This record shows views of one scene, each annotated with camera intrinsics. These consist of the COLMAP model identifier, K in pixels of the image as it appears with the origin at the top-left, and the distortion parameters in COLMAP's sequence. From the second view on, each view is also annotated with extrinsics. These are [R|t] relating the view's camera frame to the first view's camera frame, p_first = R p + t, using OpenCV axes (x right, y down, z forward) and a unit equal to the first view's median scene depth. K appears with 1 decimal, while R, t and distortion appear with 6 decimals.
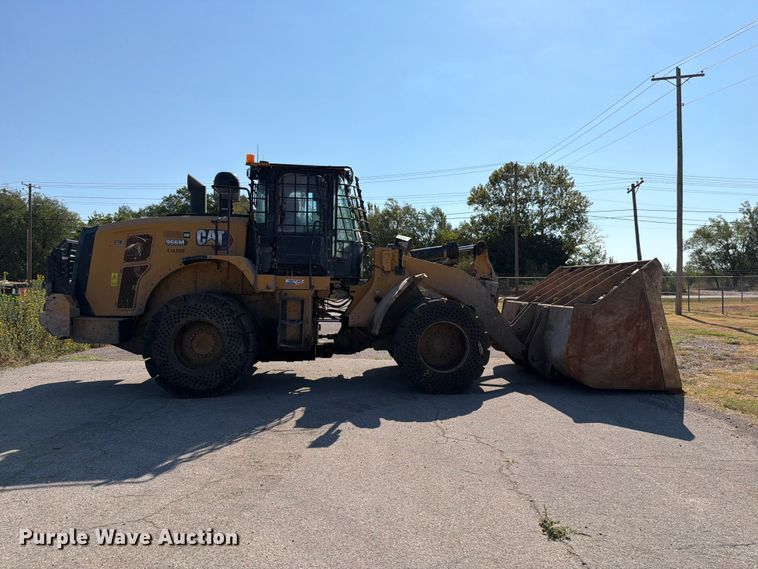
lens RADIAL K [[527.6, 0, 377.5], [0, 527.6, 272.7], [0, 0, 1]] dist [-0.005407, -0.002179]
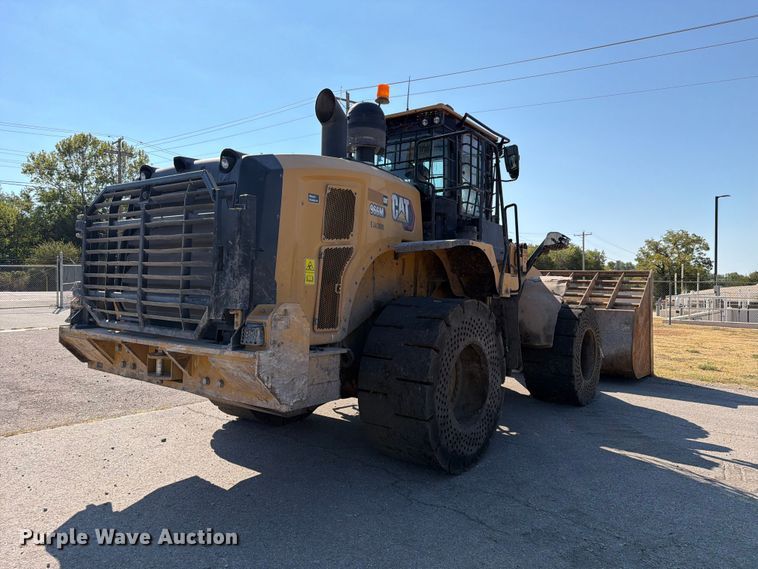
lens RADIAL K [[518.4, 0, 379.0], [0, 518.4, 284.5], [0, 0, 1]] dist [0.059983, -0.001277]
pose [[0.688742, 0.020149, 0.724727, -0.822022], [-0.048447, 0.998659, 0.018276, 0.013140], [-0.723386, -0.047698, 0.688794, 0.625994]]
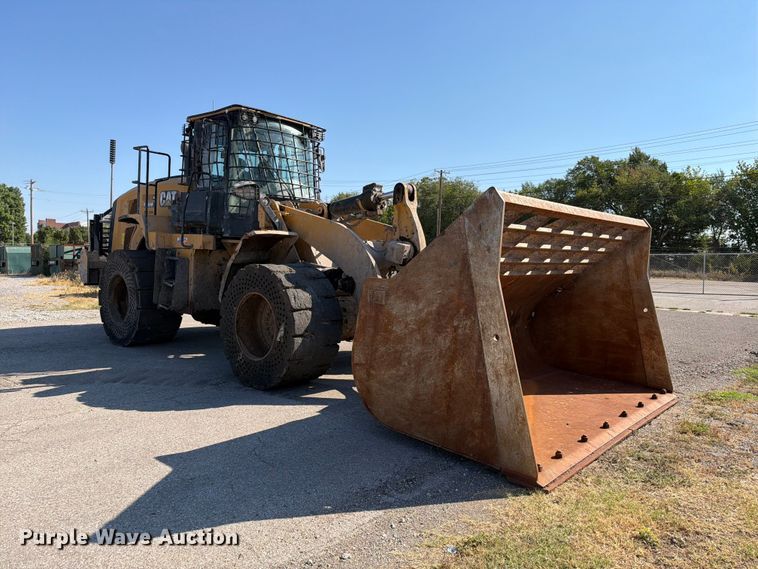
lens RADIAL K [[518.4, 0, 379.0], [0, 518.4, 284.5], [0, 0, 1]] dist [0.059983, -0.001277]
pose [[0.711170, 0.057727, -0.700646, 0.760483], [-0.007857, 0.997213, 0.074187, 0.024131], [0.702977, -0.047255, 0.709641, 0.579288]]
